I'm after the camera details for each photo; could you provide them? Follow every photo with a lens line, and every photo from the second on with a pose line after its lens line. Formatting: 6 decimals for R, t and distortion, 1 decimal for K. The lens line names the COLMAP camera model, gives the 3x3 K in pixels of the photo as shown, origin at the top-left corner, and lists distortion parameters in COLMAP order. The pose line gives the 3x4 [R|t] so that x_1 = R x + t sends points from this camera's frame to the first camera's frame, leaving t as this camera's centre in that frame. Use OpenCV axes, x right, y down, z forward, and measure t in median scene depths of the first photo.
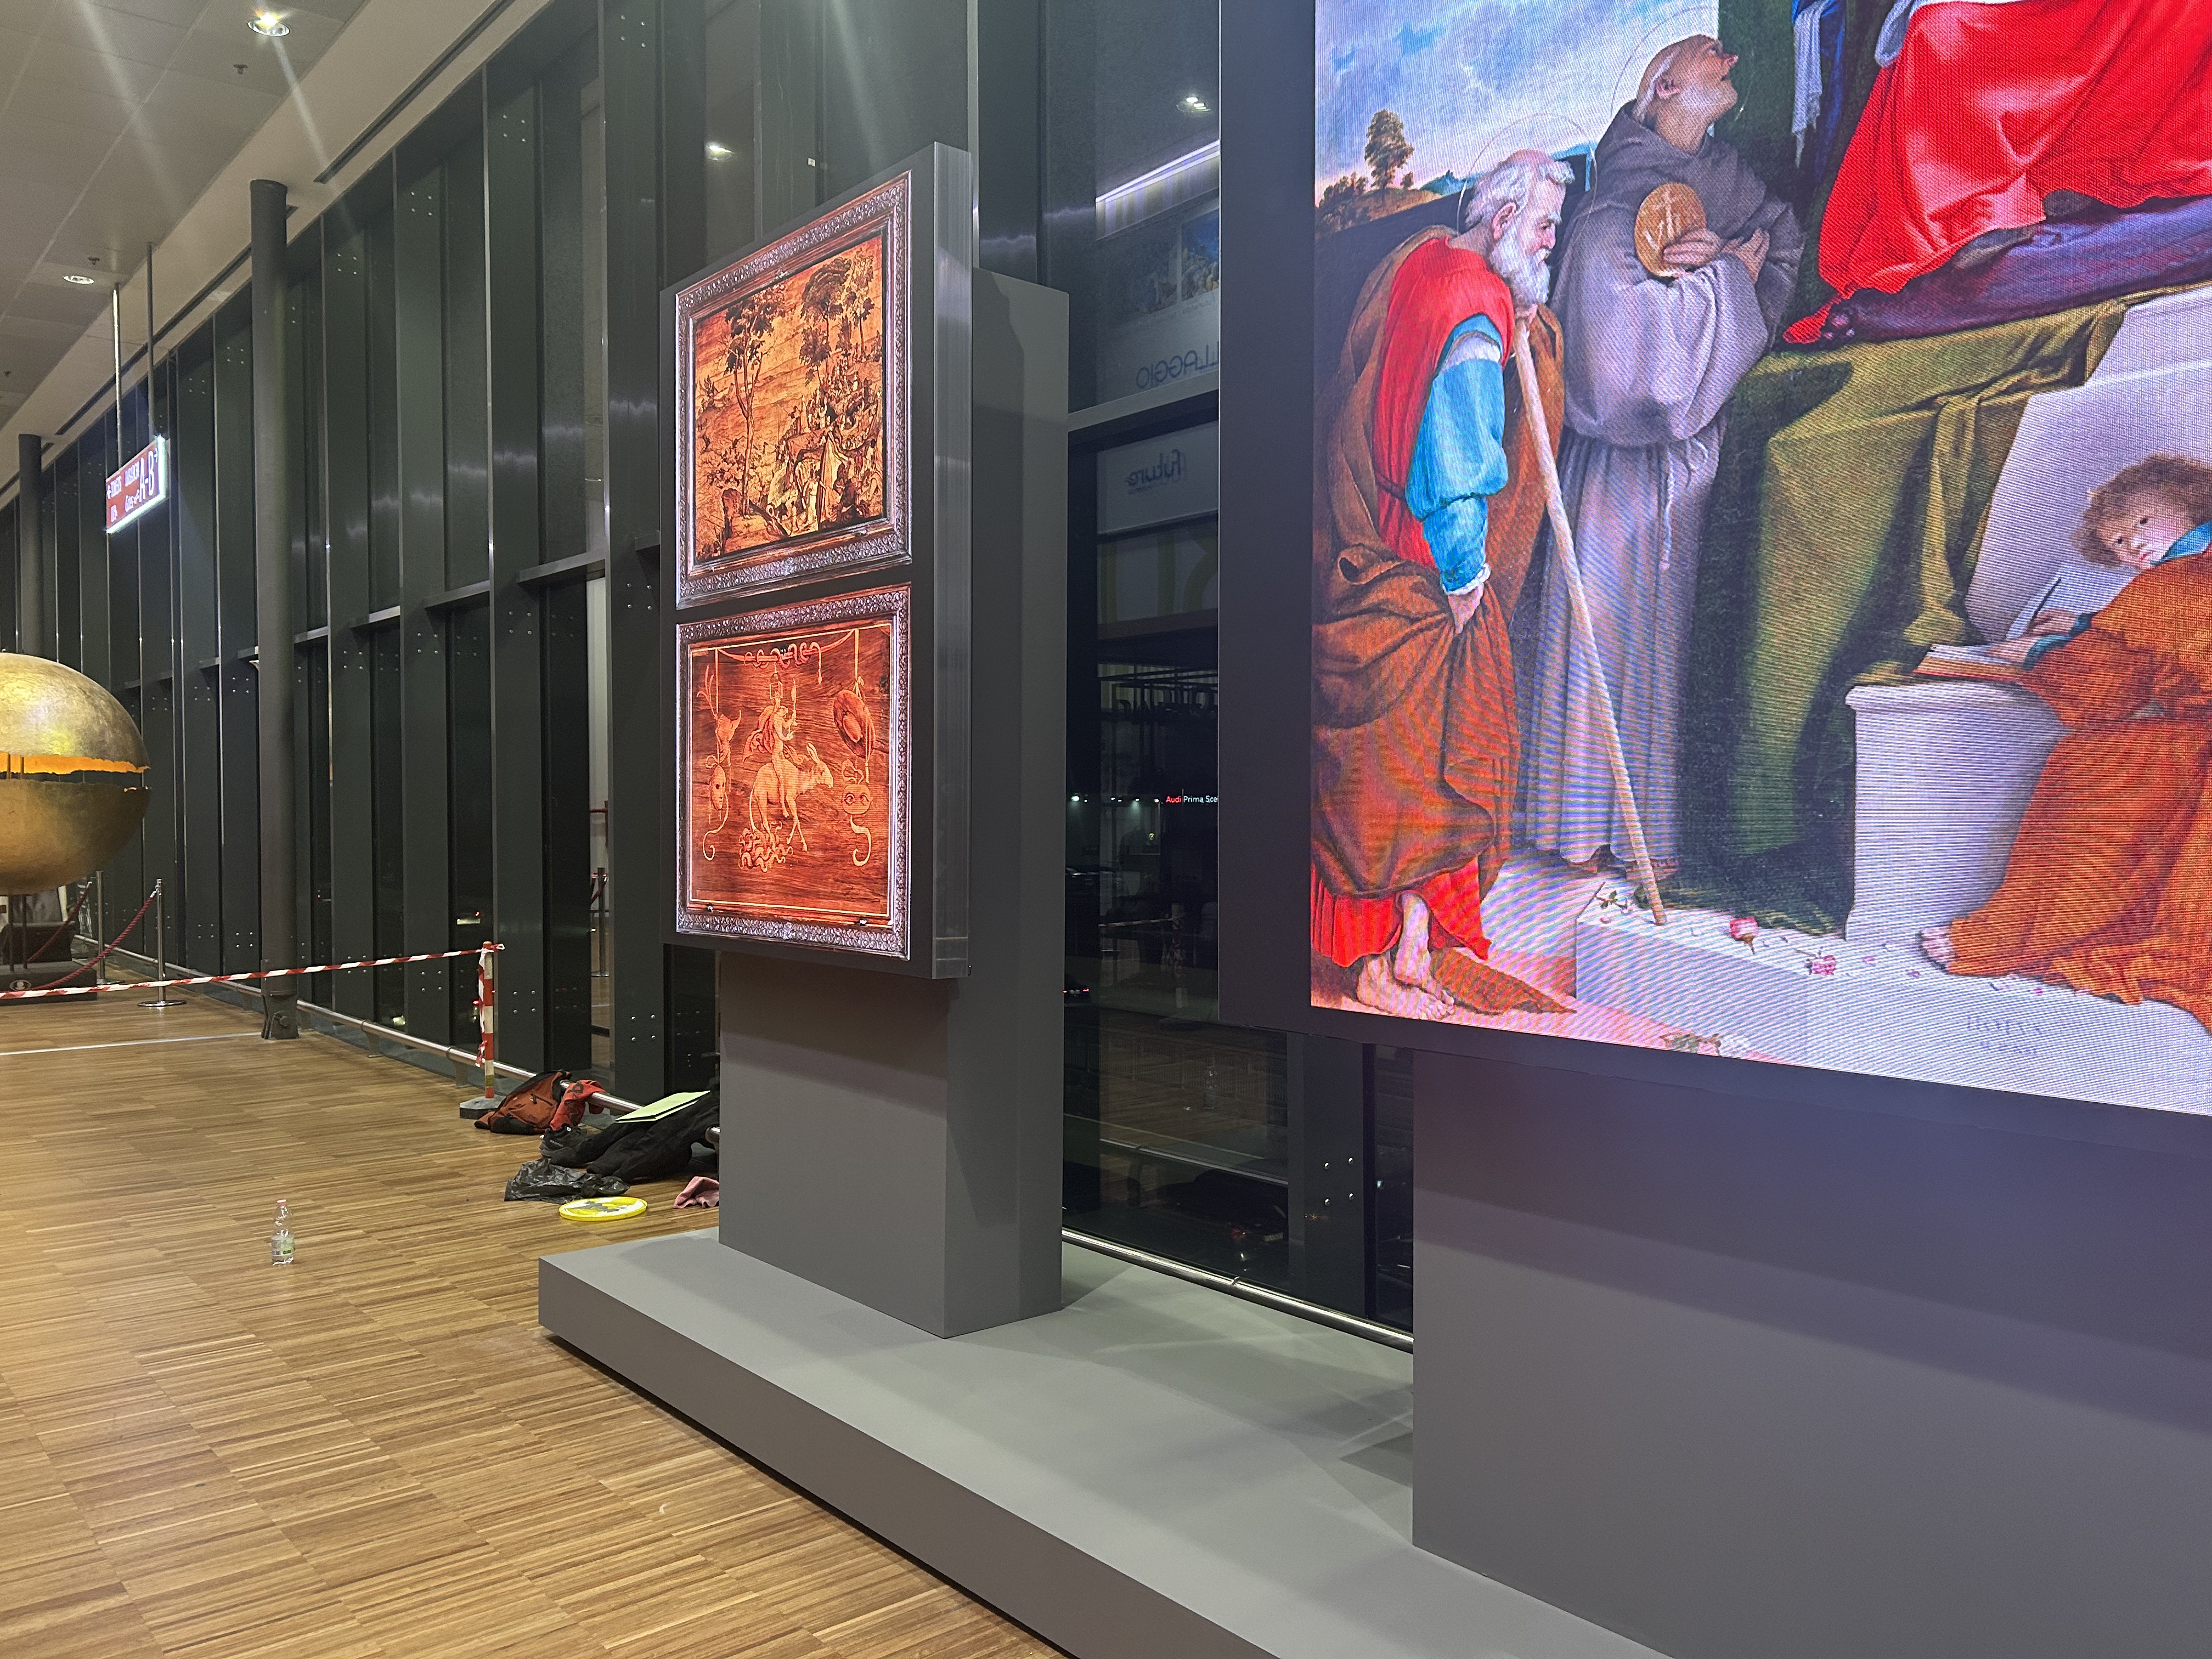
lens RADIAL K [[1659.6, 0, 1096.6], [0, 1659.6, 839.1], [0, 0, 1]] dist [0.068459, -0.084826]
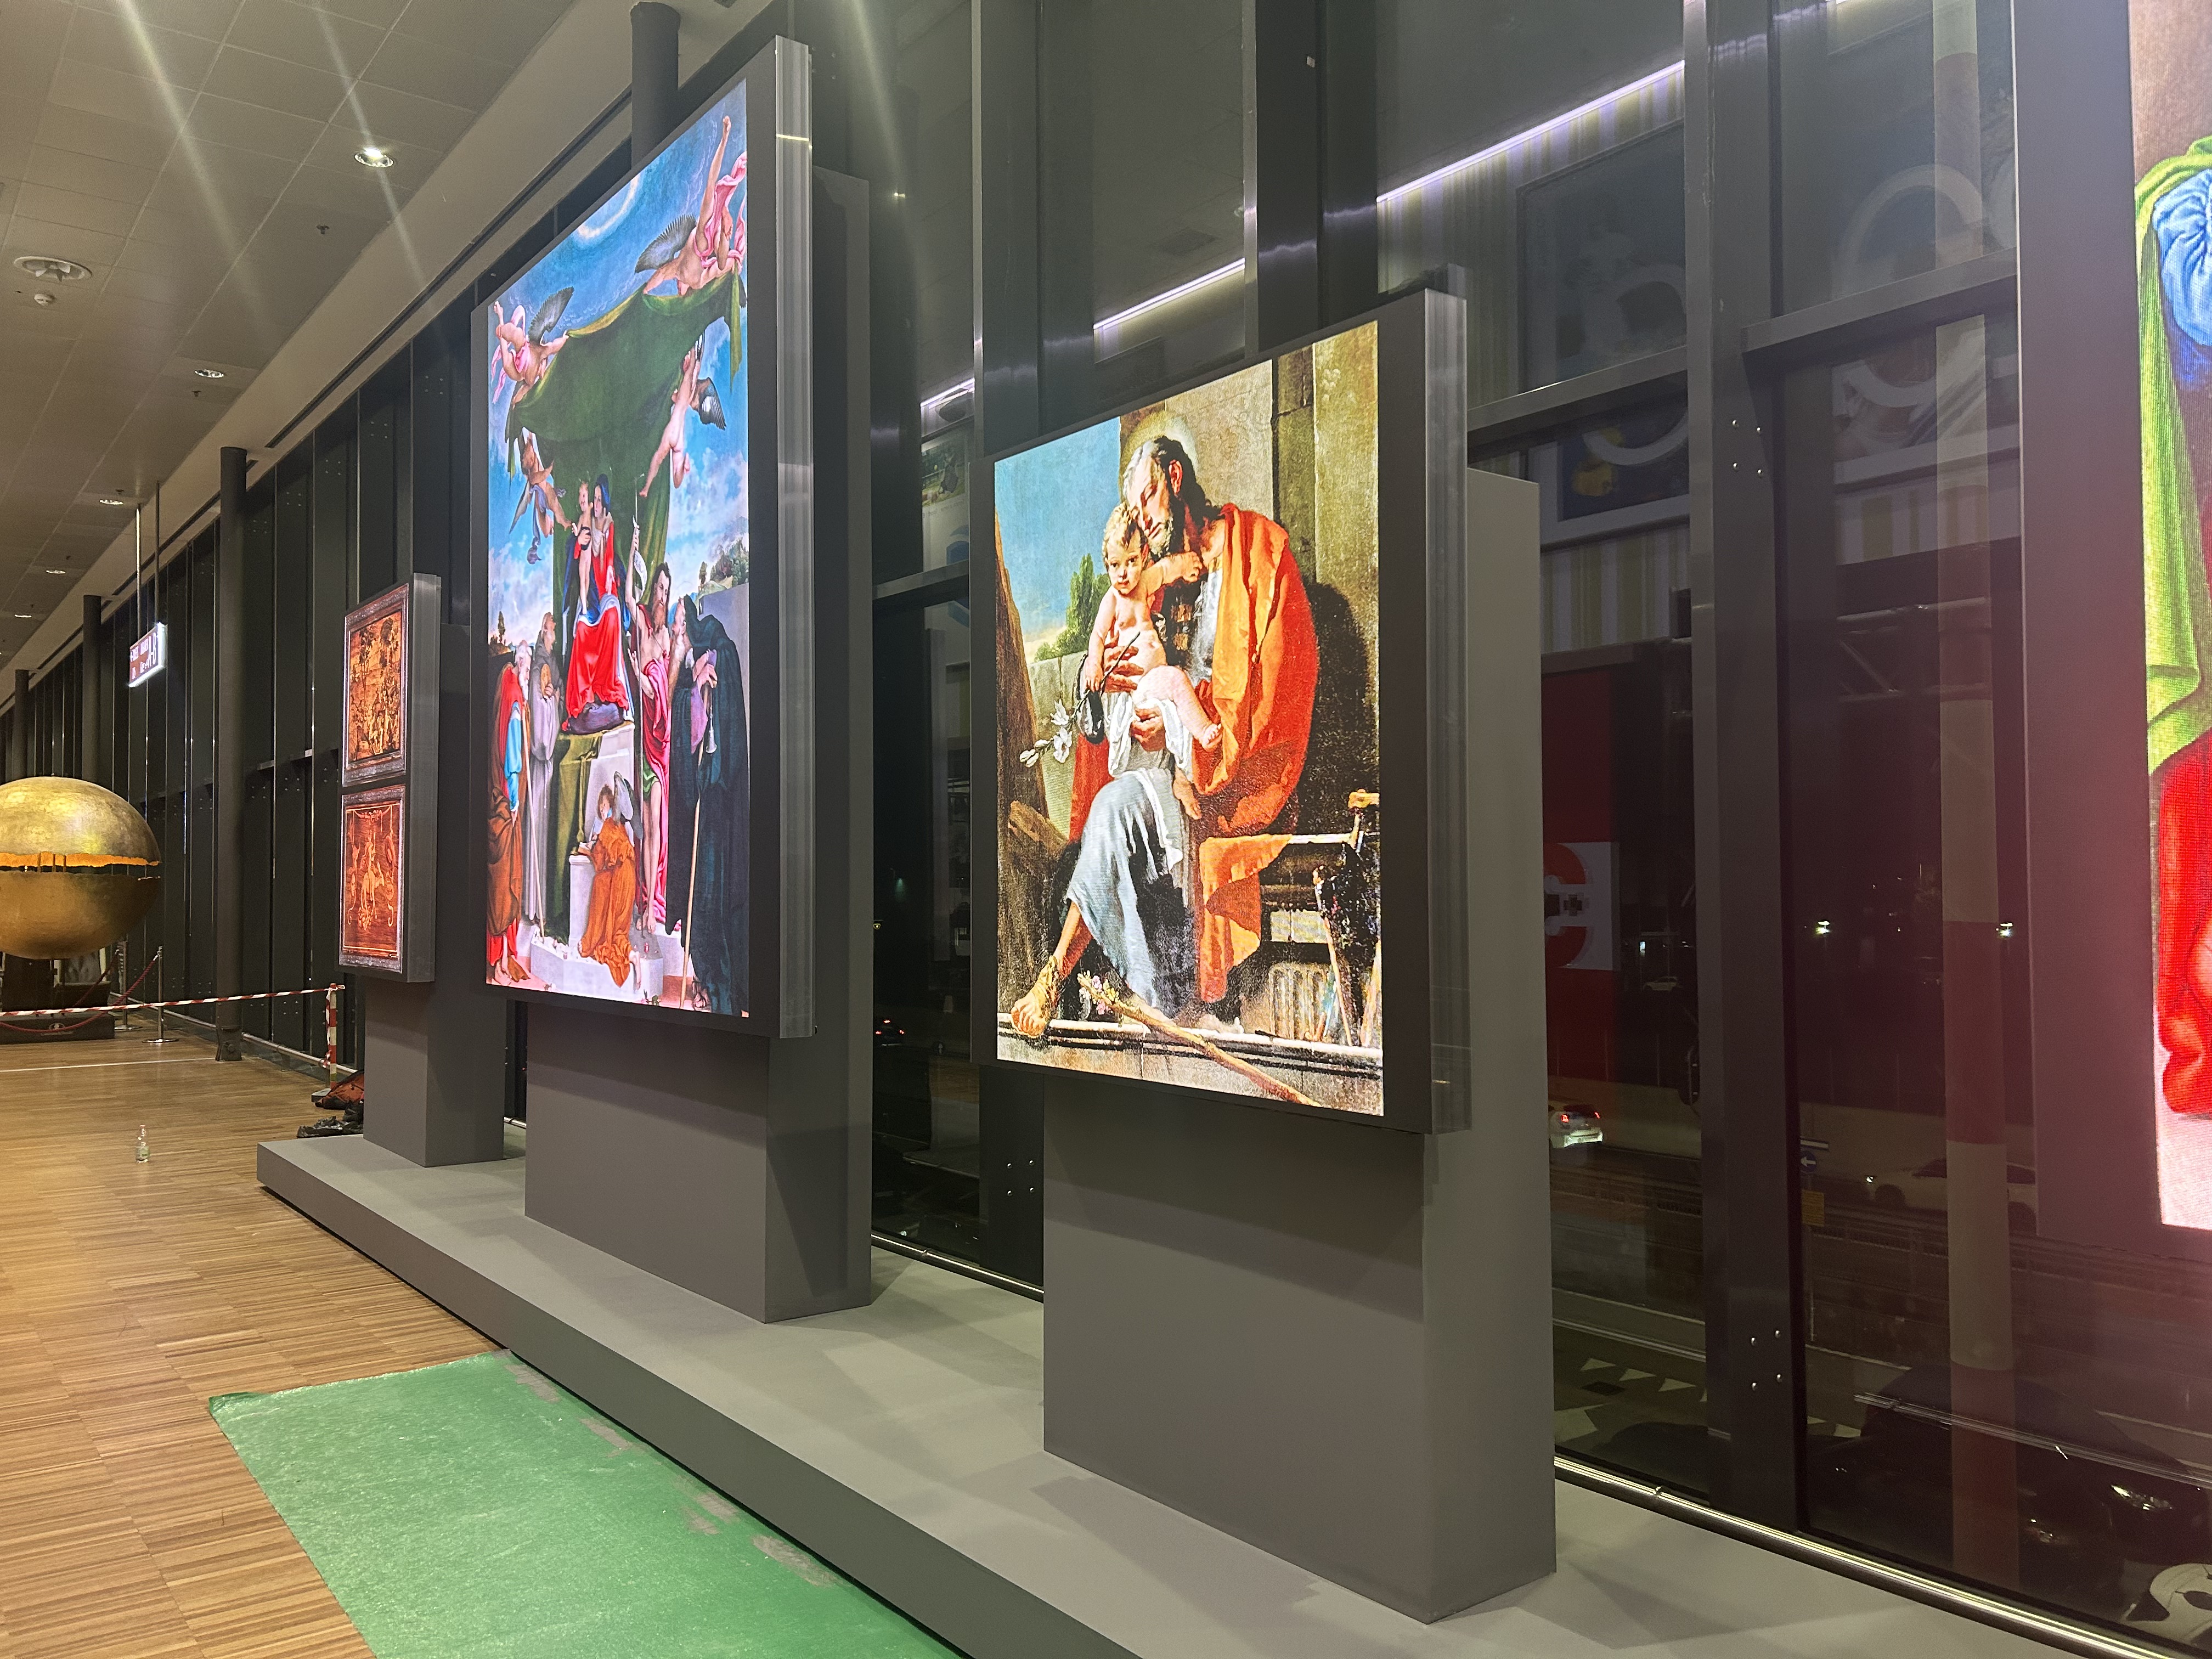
lens RADIAL K [[1646.9, 0, 1124.7], [0, 1646.9, 846.6], [0, 0, 1]] dist [0.105965, -0.135021]
pose [[0.999226, -0.003711, -0.039174, 0.732482], [0.002064, 0.999116, -0.041994, 0.006146], [0.039295, 0.041881, 0.998350, -0.856658]]
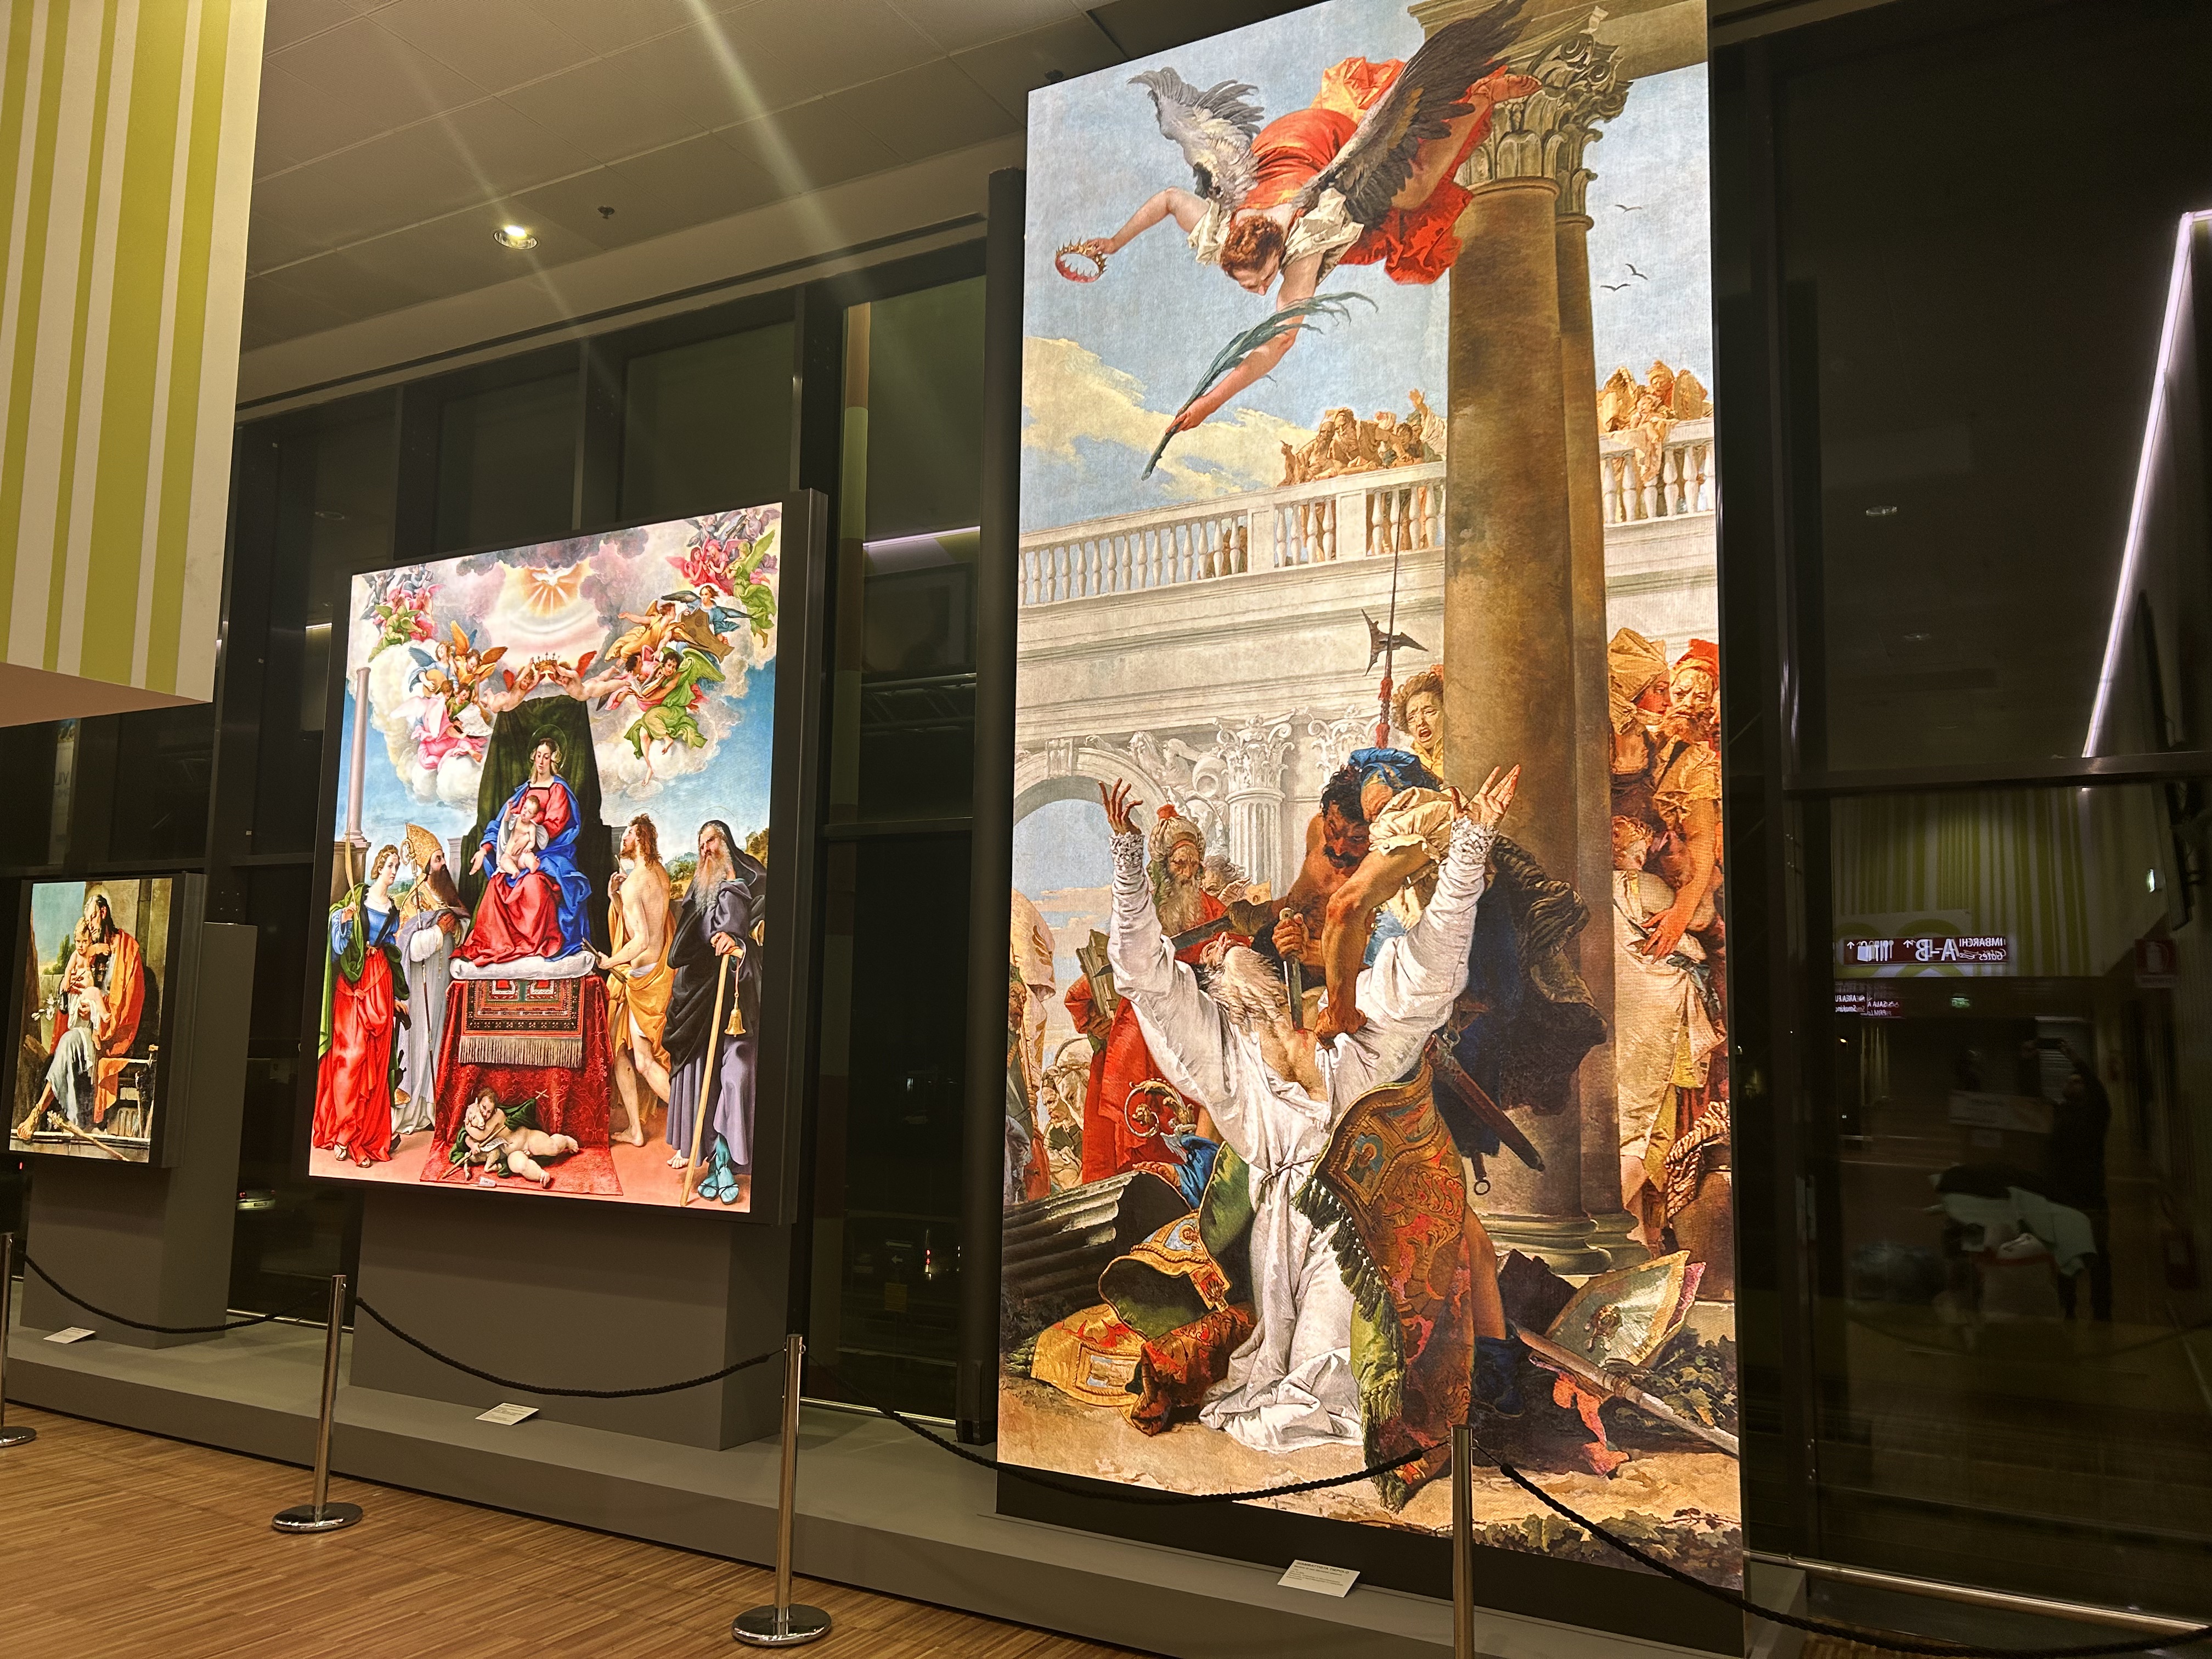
lens RADIAL K [[1659.6, 0, 1096.6], [0, 1659.6, 839.1], [0, 0, 1]] dist [0.068459, -0.084826]
pose [[0.936788, 0.060531, 0.344623, 1.124878], [-0.016149, 0.991353, -0.130227, -0.044190], [-0.349526, 0.116430, 0.929664, -2.317280]]
